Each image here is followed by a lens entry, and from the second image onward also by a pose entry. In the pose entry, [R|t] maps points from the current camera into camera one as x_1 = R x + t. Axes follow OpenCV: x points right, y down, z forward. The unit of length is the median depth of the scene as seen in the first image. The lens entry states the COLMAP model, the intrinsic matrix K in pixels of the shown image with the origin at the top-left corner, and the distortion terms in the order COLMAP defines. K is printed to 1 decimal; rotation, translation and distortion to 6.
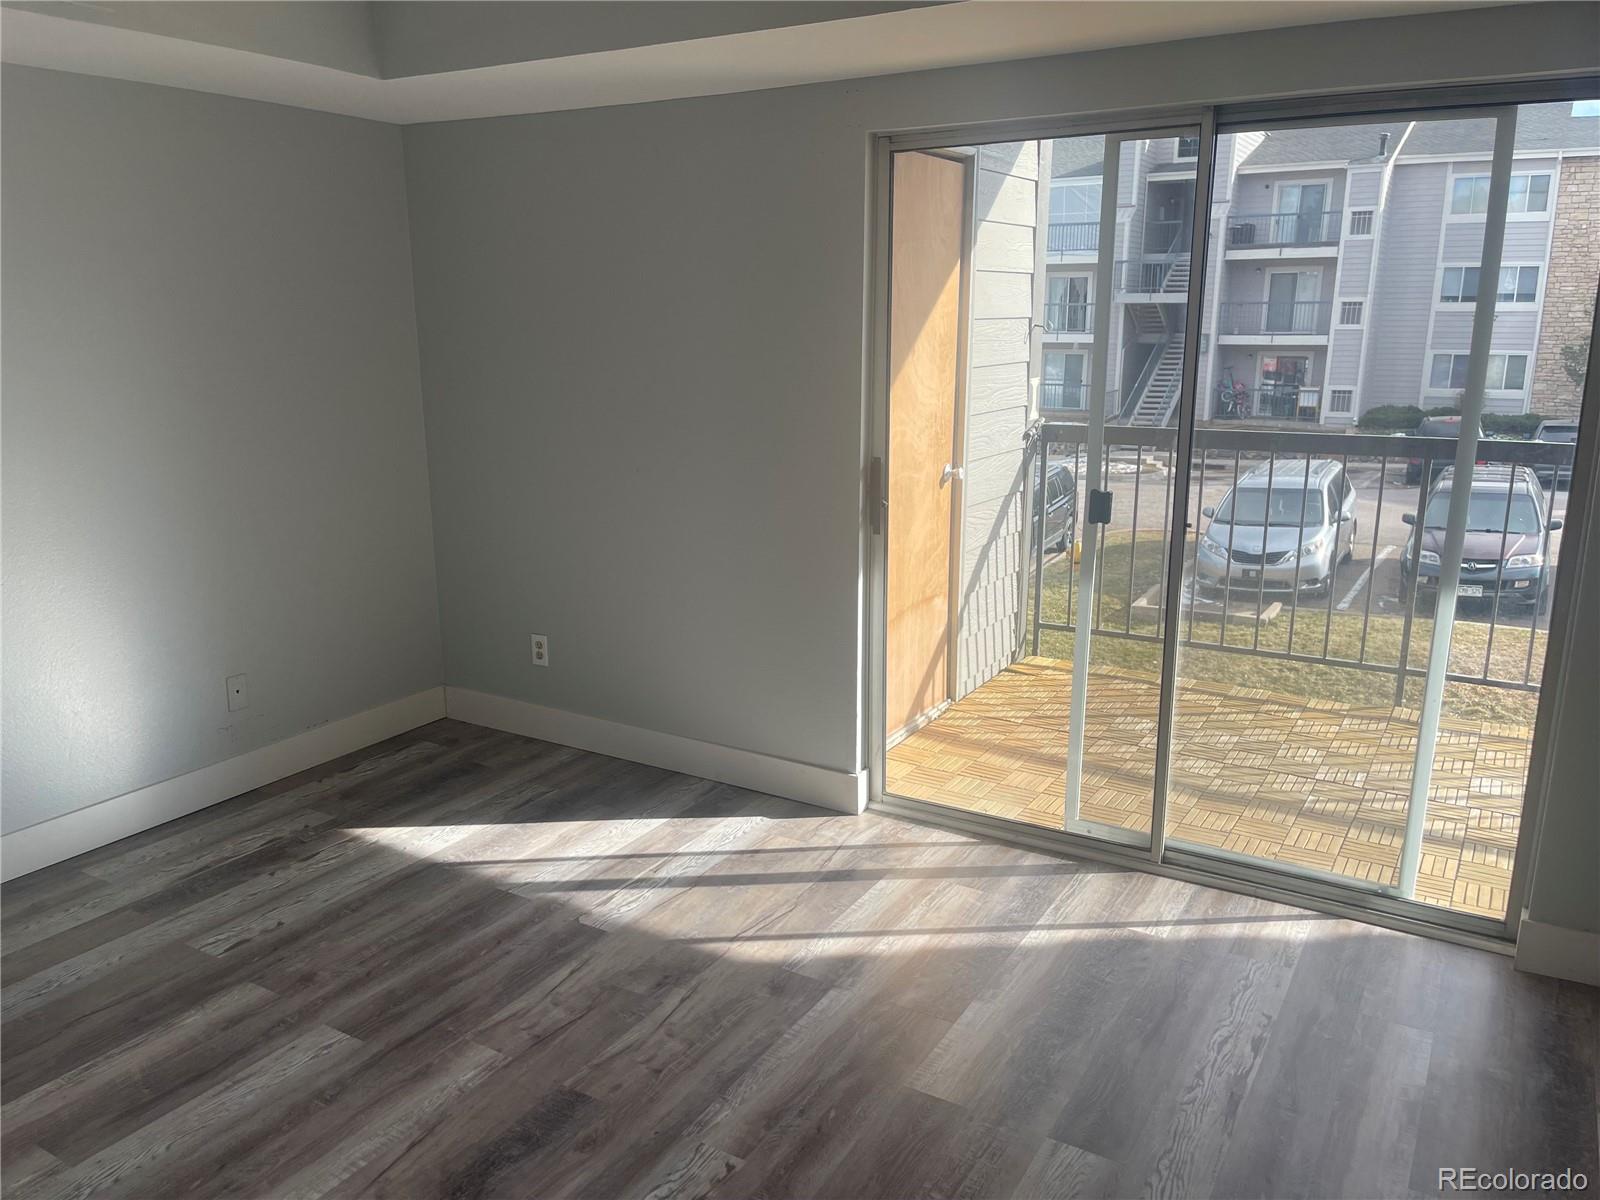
lens RADIAL K [[1201.2, 0, 800.0], [0, 1201.2, 600.0], [0, 0, 1]] dist [0.030087, -0.007249]
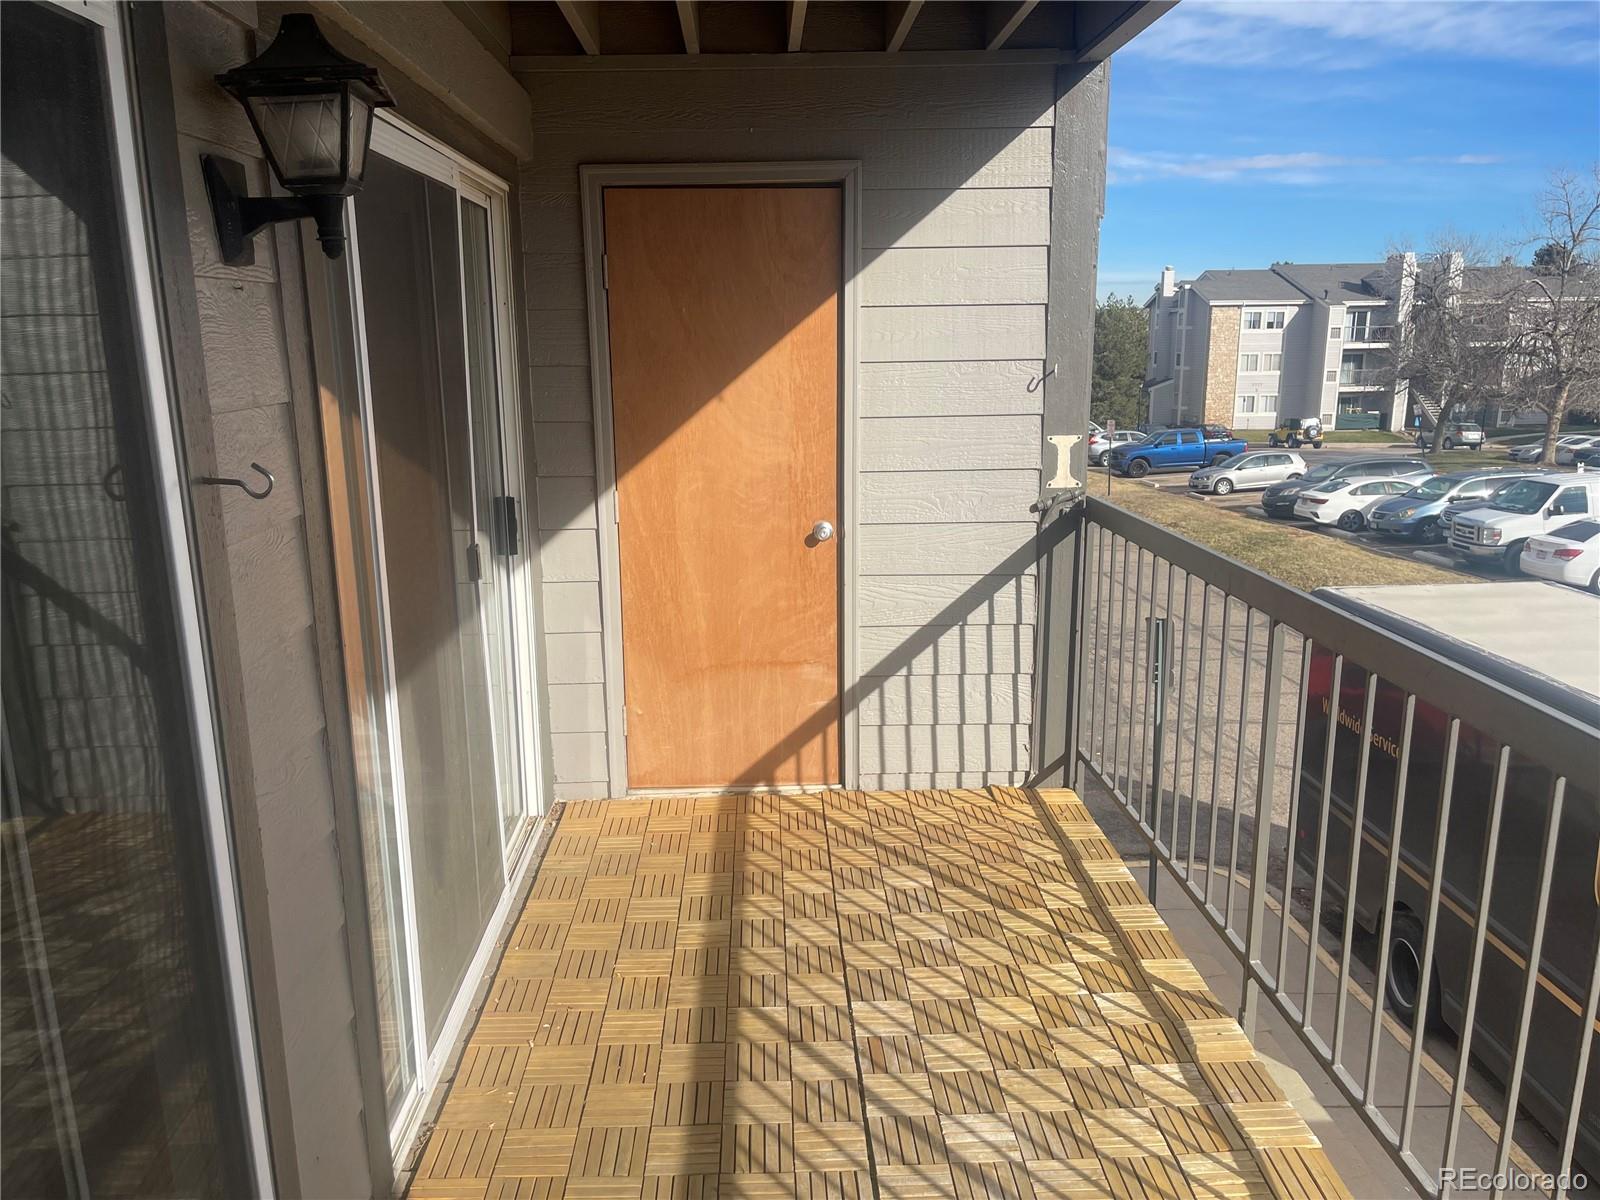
lens RADIAL K [[1201.2, 0, 800.0], [0, 1201.2, 600.0], [0, 0, 1]] dist [0.030087, -0.007249]
pose [[0.545589, 0.175945, -0.819375, 0.918537], [-0.183102, 0.979118, 0.088327, -0.141772], [0.817806, 0.101839, 0.566412, 0.517354]]
